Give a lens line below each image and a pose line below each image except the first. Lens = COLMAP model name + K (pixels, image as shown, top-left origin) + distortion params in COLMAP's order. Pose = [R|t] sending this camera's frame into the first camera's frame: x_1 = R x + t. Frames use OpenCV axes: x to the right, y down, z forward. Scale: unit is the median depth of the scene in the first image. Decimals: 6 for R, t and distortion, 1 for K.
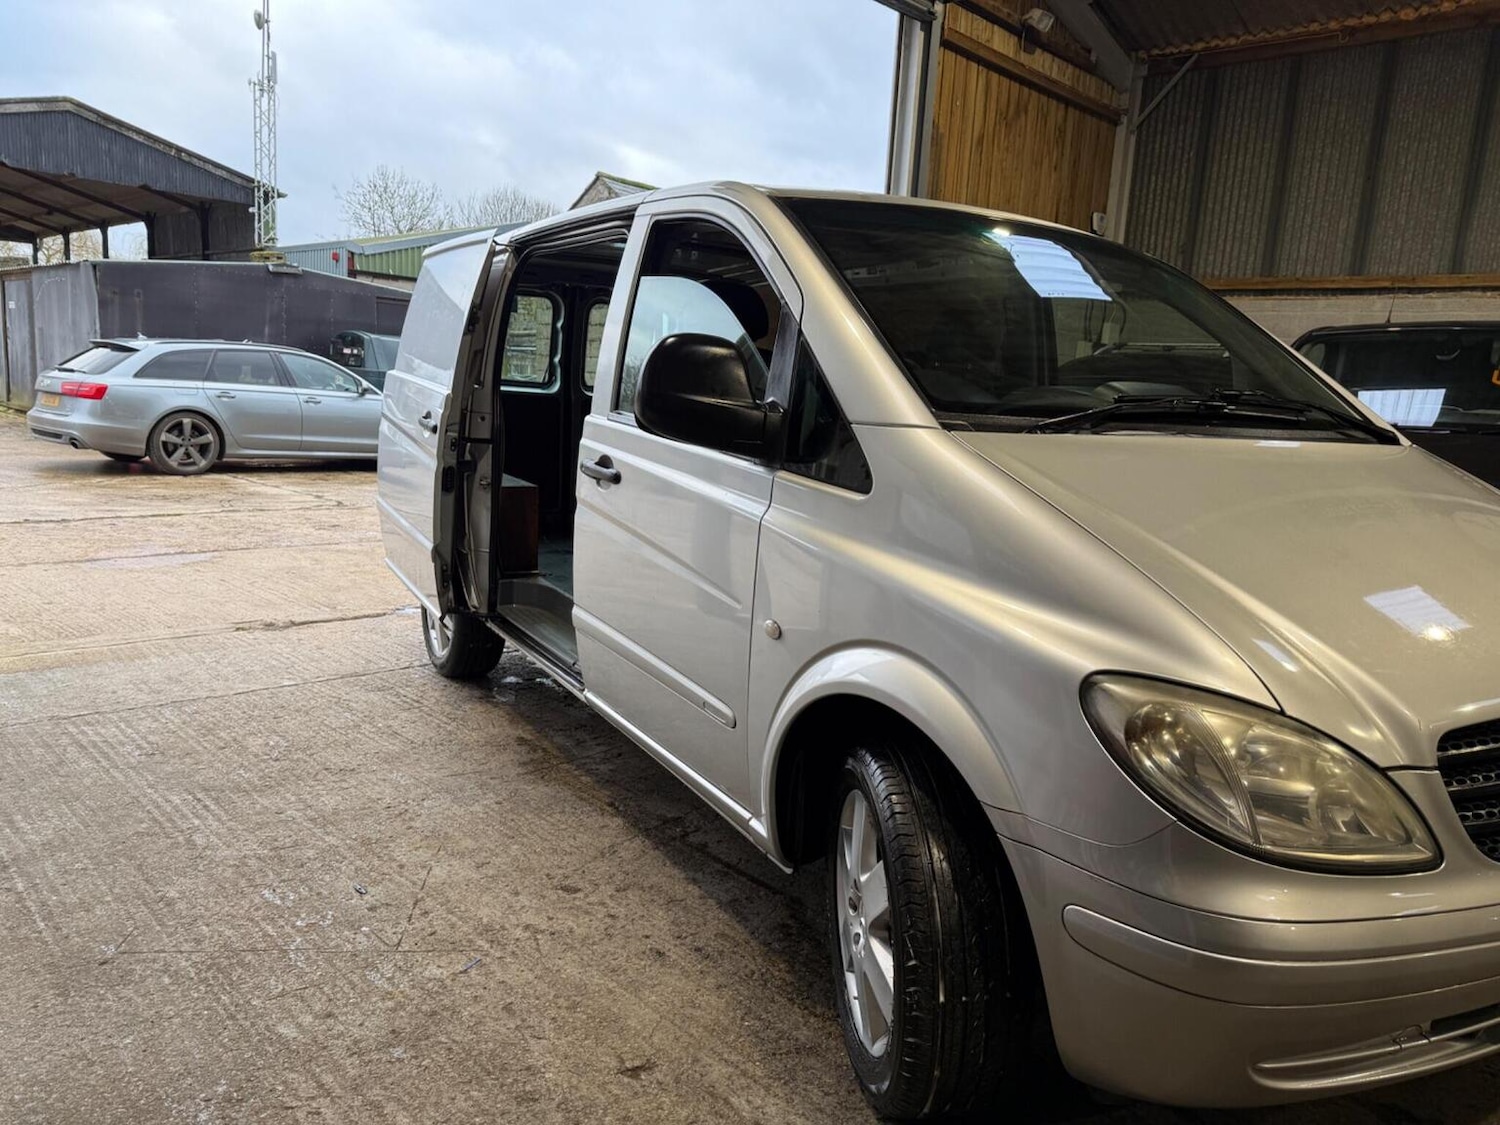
lens RADIAL K [[1059.4, 0, 754.1], [0, 1059.4, 569.5], [0, 0, 1]] dist [0.013037, -0.015825]
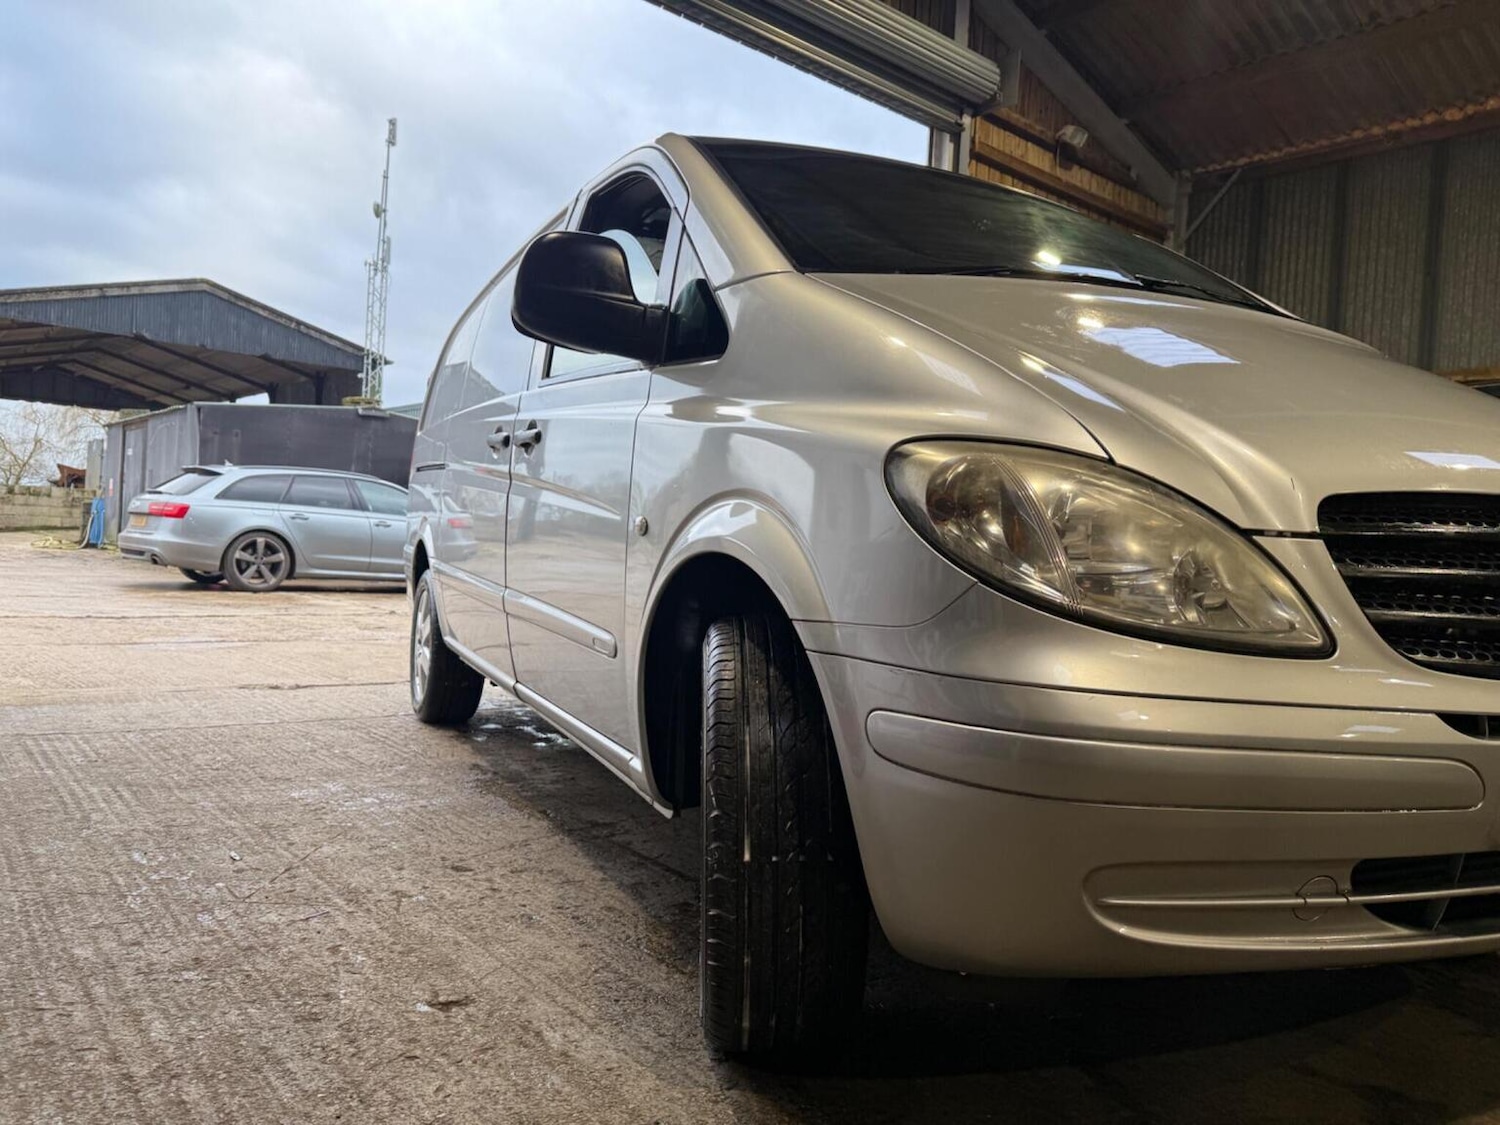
lens RADIAL K [[1062.7, 0, 742.7], [0, 1062.7, 564.4], [0, 0, 1]] dist [0.005676, -0.008594]
pose [[0.995344, -0.005200, -0.096250, 0.045454], [-0.010342, 0.987017, -0.160283, 0.055329], [0.095833, 0.160532, 0.982367, 0.026120]]
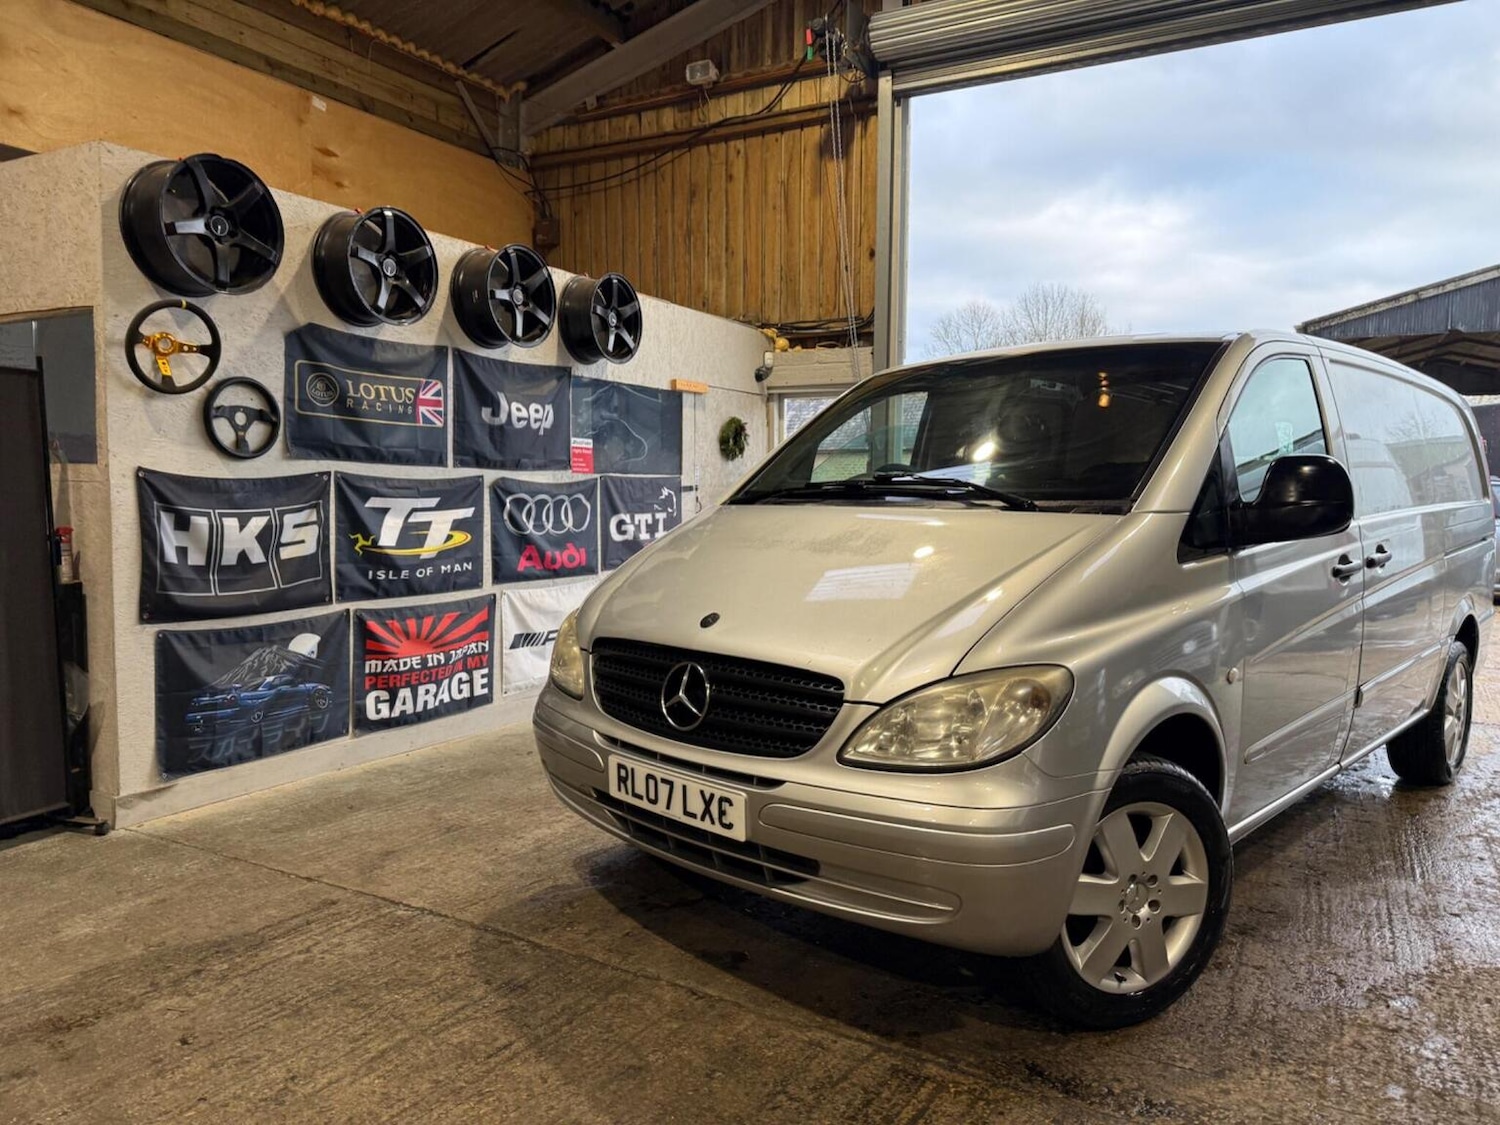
lens RADIAL K [[1050.8, 0, 749.6], [0, 1050.8, 569.8], [0, 0, 1]] dist [0.059398, -0.077968]
pose [[0.259004, 0.021630, -0.965634, 0.429945], [-0.157344, 0.987340, -0.020087, 0.003361], [0.952974, 0.157139, 0.259128, 0.119645]]
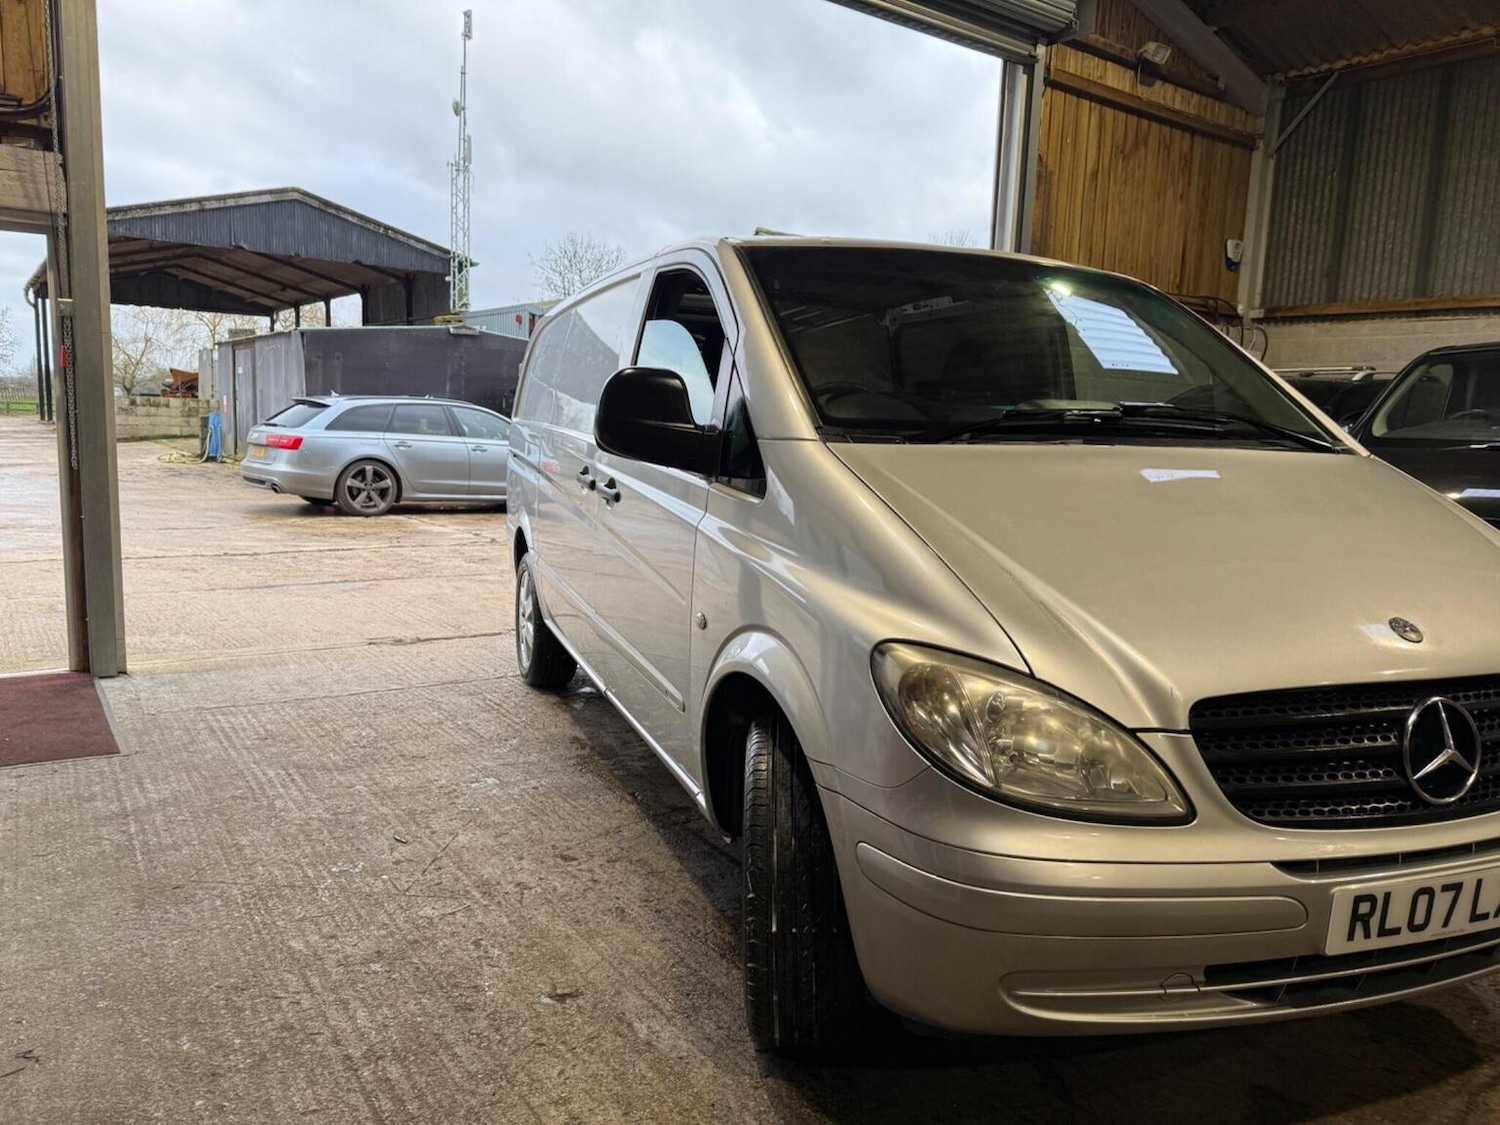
lens RADIAL K [[1057.4, 0, 738.1], [0, 1057.4, 565.9], [0, 0, 1]] dist [0.026756, -0.032318]
pose [[0.983422, 0.001609, -0.181326, 0.061723], [-0.009833, 0.998963, -0.044464, 0.011149], [0.181067, 0.045510, 0.982417, -0.027397]]
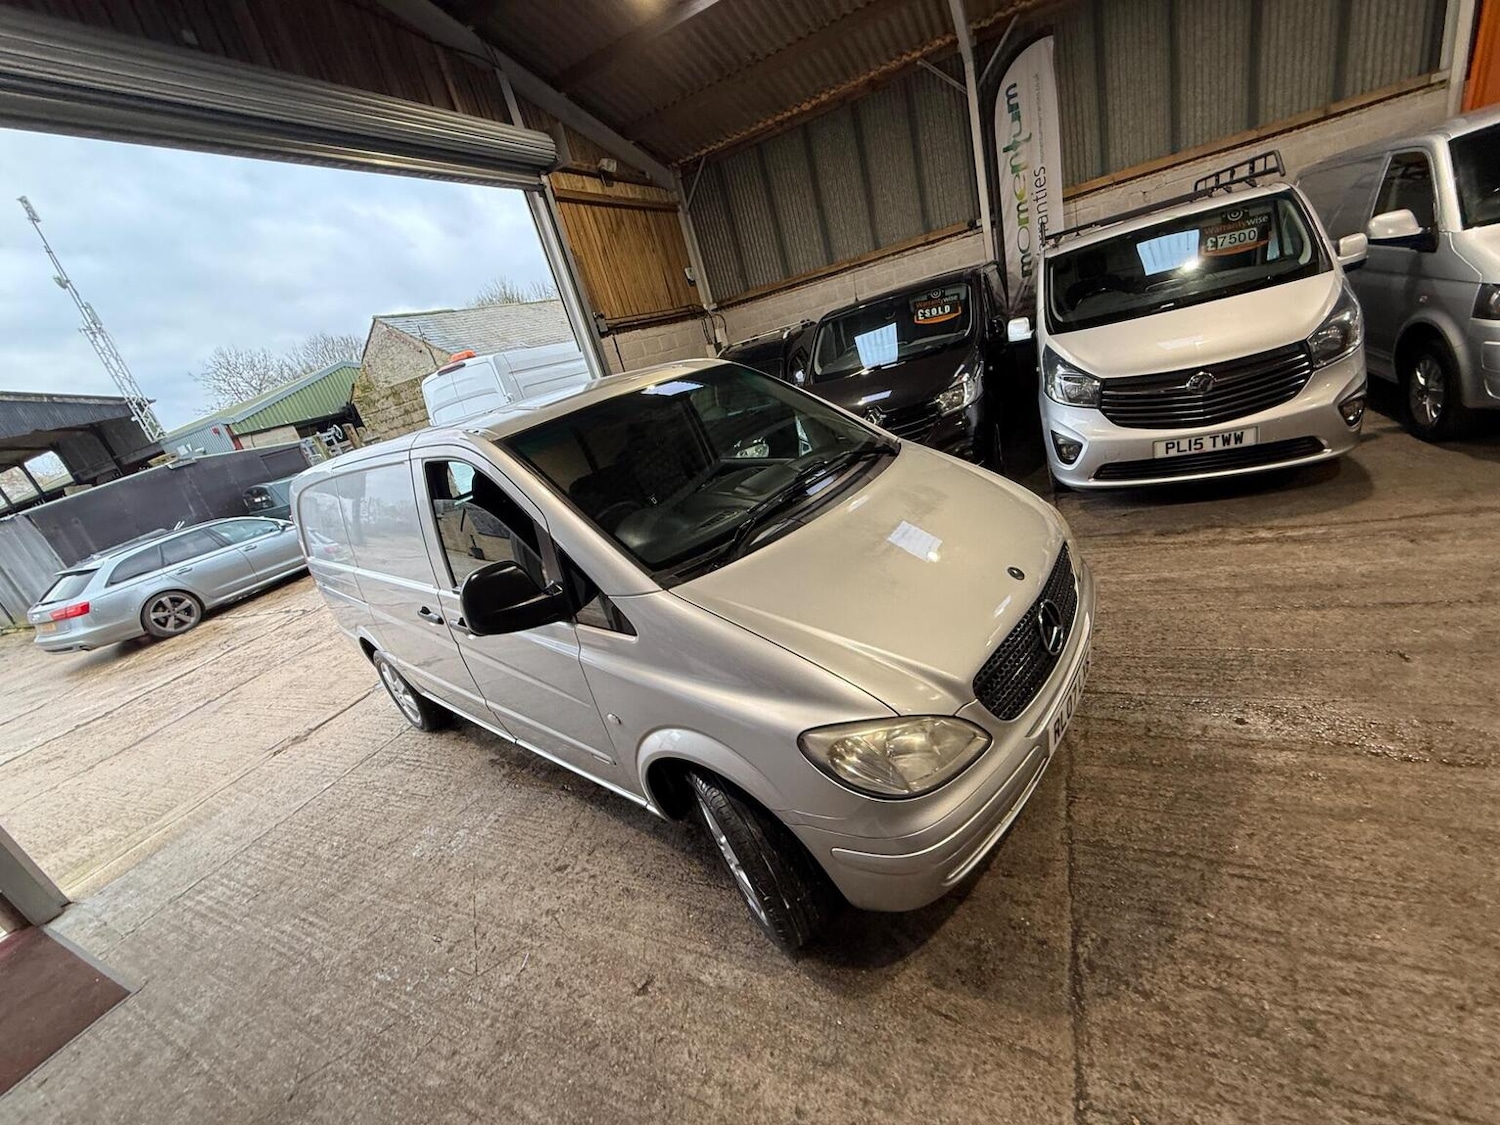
lens RADIAL K [[597.5, 0, 749.3], [0, 597.5, 561.5], [0, 0, 1]] dist [-0.001513, 0.000675]
pose [[0.890874, -0.401523, 0.212419, 0.024639], [0.364820, 0.911051, 0.192073, -0.062480], [-0.270647, -0.093618, 0.958116, 0.017711]]
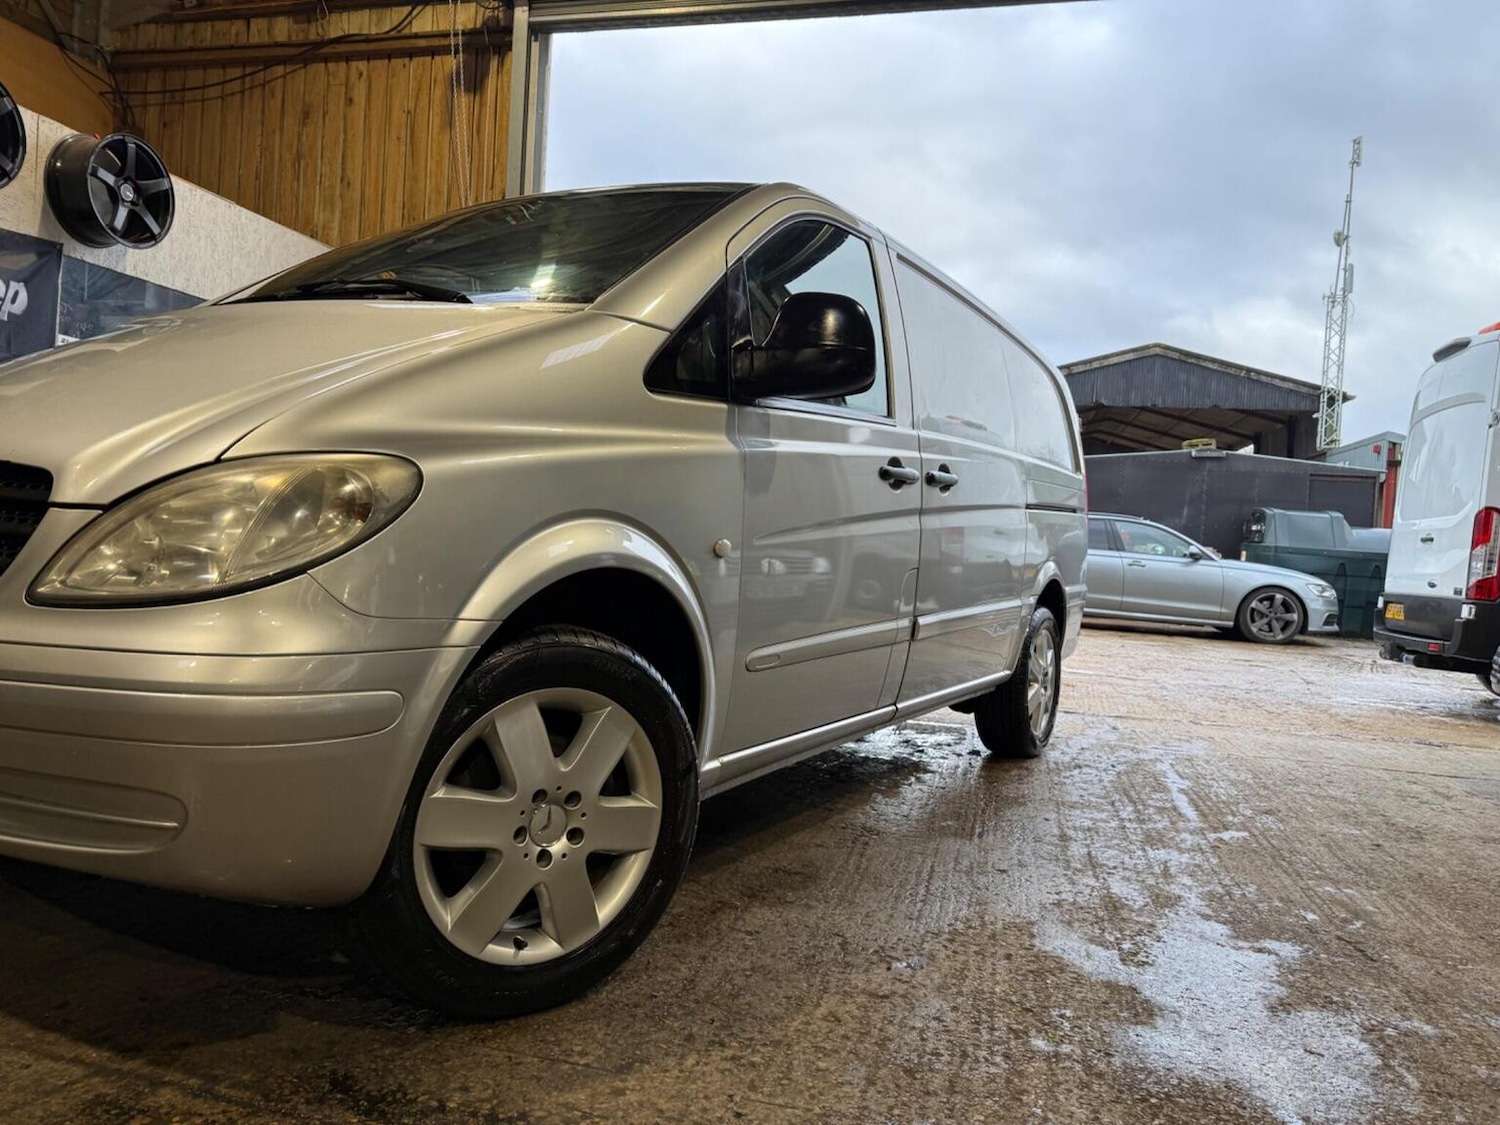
lens RADIAL K [[1060.4, 0, 756.0], [0, 1060.4, 551.9], [0, 0, 1]] dist [0.010000, -0.014390]
pose [[0.503619, -0.021373, -0.863662, 0.381549], [-0.175861, 0.976227, -0.126707, 0.034670], [0.845838, 0.215696, 0.487887, 0.225799]]
